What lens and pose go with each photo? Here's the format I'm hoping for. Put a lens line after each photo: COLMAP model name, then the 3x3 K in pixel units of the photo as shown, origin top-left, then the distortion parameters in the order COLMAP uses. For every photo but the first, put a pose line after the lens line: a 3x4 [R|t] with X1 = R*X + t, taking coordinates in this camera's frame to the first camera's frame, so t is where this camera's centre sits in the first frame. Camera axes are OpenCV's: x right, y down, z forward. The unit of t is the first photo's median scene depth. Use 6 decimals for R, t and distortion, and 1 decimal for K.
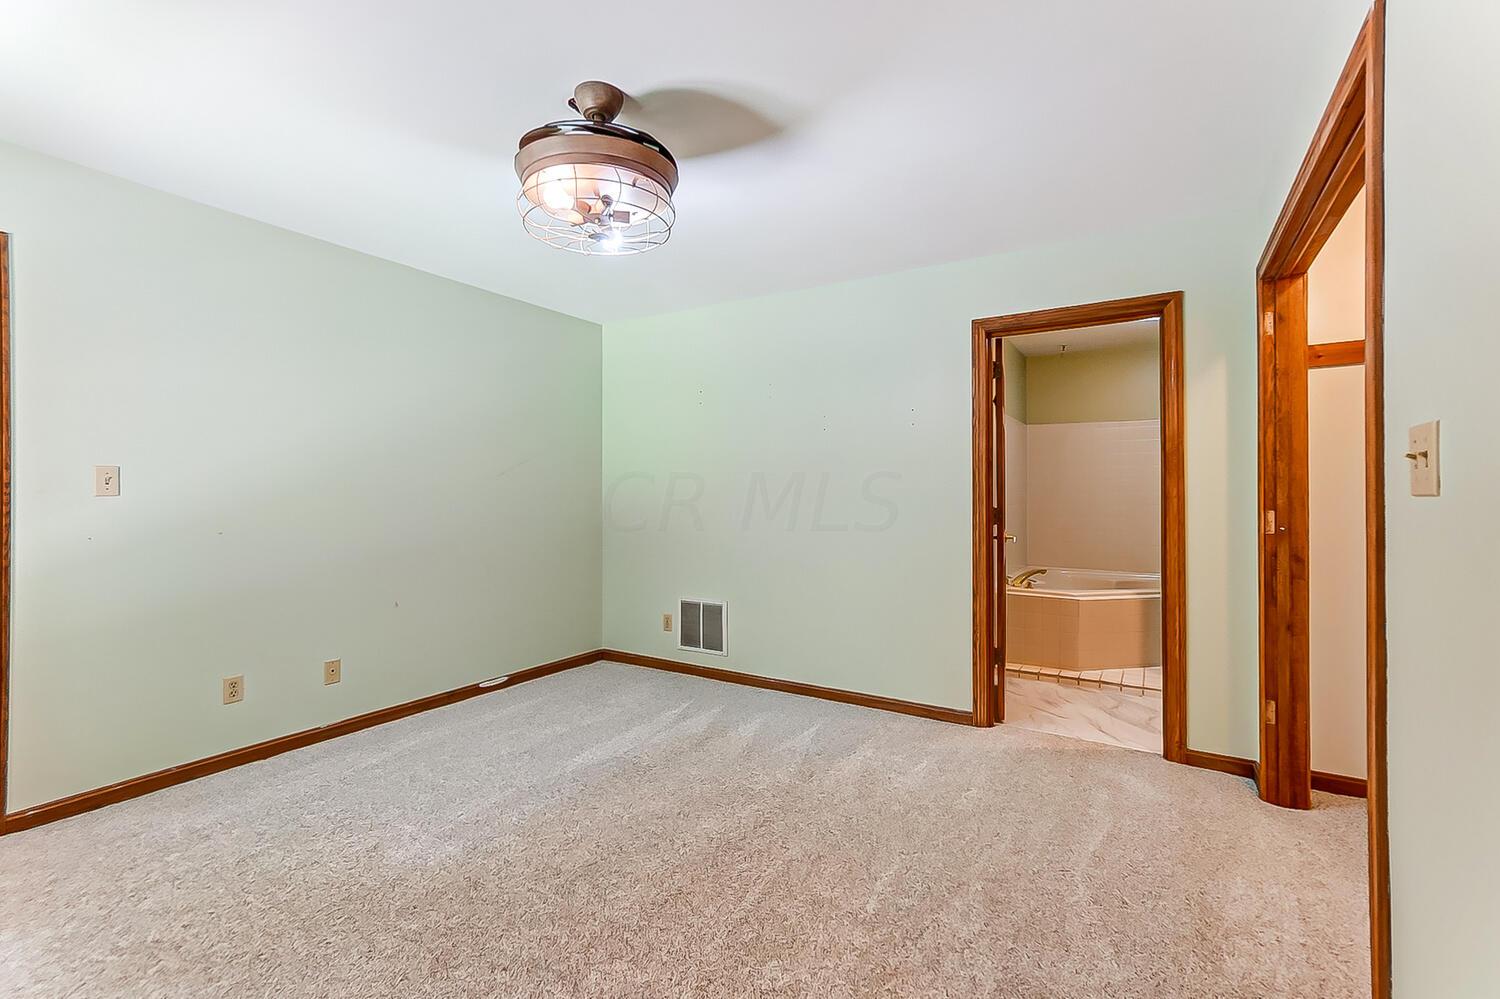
lens RADIAL K [[665.7, 0, 759.2], [0, 665.7, 496.6], [0, 0, 1]] dist [-0.009656, -0.000319]
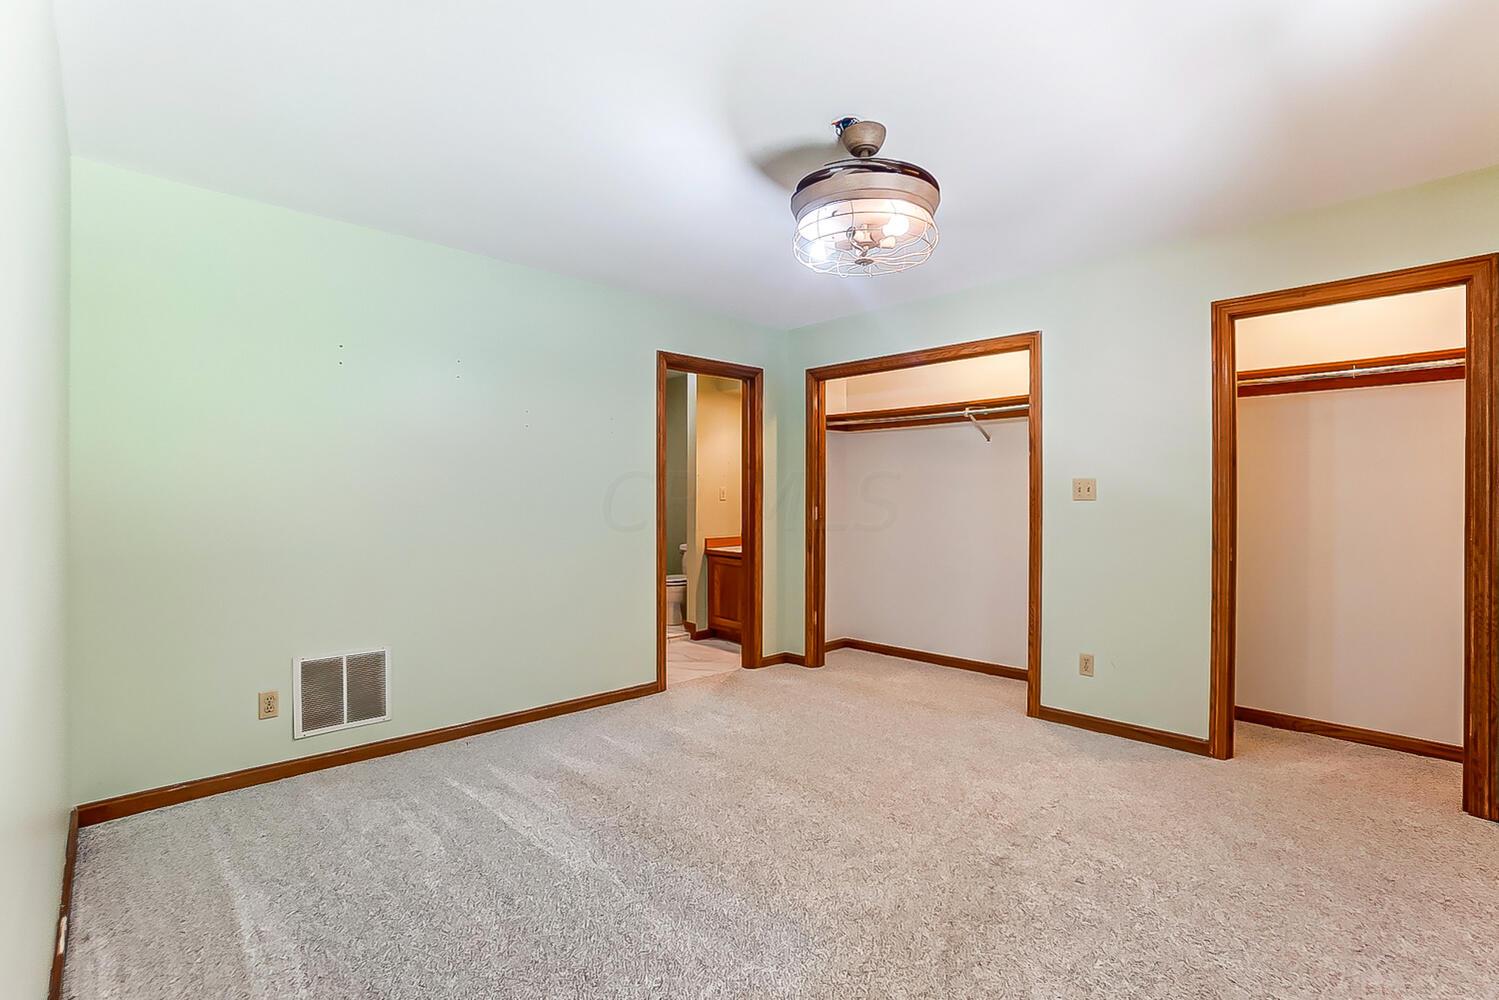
lens RADIAL K [[665.2, 0, 759.4], [0, 665.2, 498.5], [0, 0, 1]] dist [-0.009656, -0.000319]
pose [[0.265784, -0.002609, 0.964029, -0.733821], [-0.000409, 0.999996, 0.002819, -0.004842], [-0.964032, -0.001144, 0.265782, 0.482178]]
